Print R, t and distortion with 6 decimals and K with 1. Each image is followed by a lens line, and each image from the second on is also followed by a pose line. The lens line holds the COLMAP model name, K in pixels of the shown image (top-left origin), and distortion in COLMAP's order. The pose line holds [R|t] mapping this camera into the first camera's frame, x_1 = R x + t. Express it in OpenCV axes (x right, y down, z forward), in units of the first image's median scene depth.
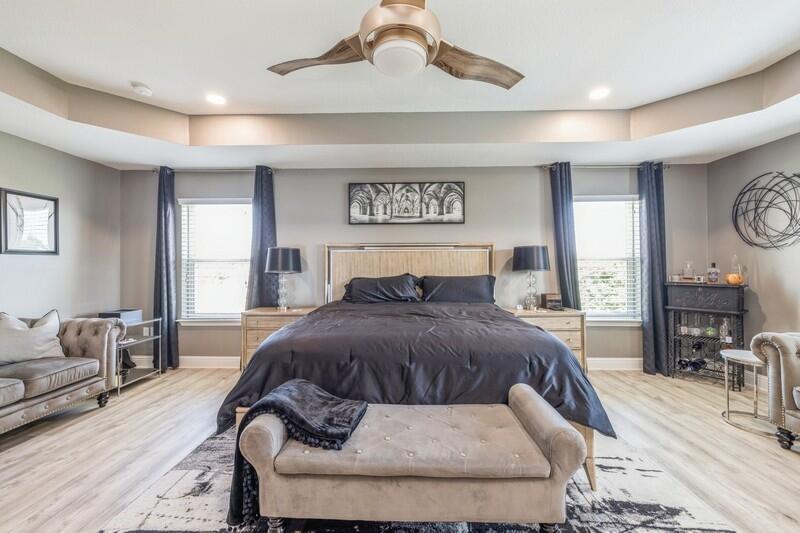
lens RADIAL K [[334.3, 0, 400.0], [0, 334.3, 266.5], [0, 0, 1]] dist [0.000423, 0.000133]
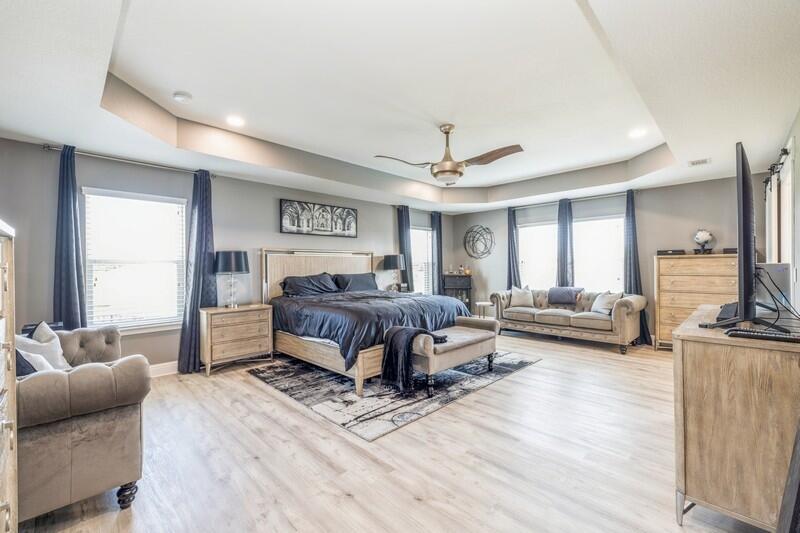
lens RADIAL K [[334.3, 0, 400.0], [0, 334.3, 266.5], [0, 0, 1]] dist [0.000423, 0.000133]
pose [[0.688362, -0.001959, 0.725364, -0.740453], [0.006761, 0.999970, -0.003716, 0.003635], [-0.725335, 0.007462, 0.688355, -0.144688]]
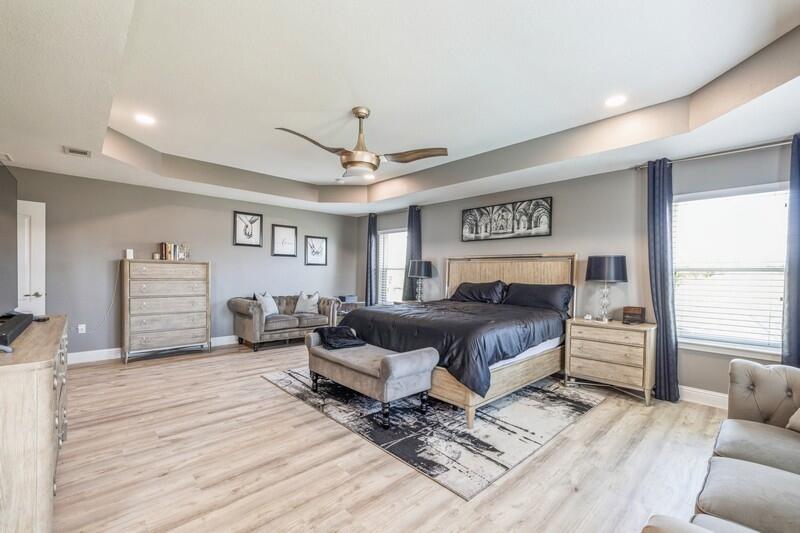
lens RADIAL K [[341.2, 0, 402.6], [0, 341.2, 285.3], [0, 0, 1]] dist [-0.000169, 0.000000]
pose [[0.708847, 0.039202, -0.704272, 0.634527], [-0.017892, 0.999132, 0.037608, -0.002155], [0.705136, -0.014058, 0.708933, -0.113023]]
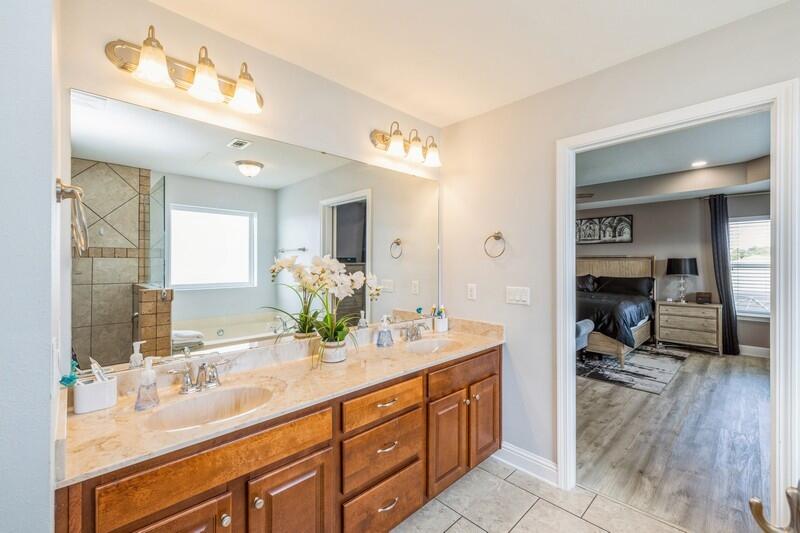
lens RADIAL K [[334.3, 0, 400.0], [0, 334.3, 266.5], [0, 0, 1]] dist [0.000423, 0.000133]
pose [[0.712703, 0.010659, -0.701385, 0.504606], [-0.006493, 0.999942, 0.008598, -0.026295], [0.701435, -0.001574, 0.712731, -0.804315]]
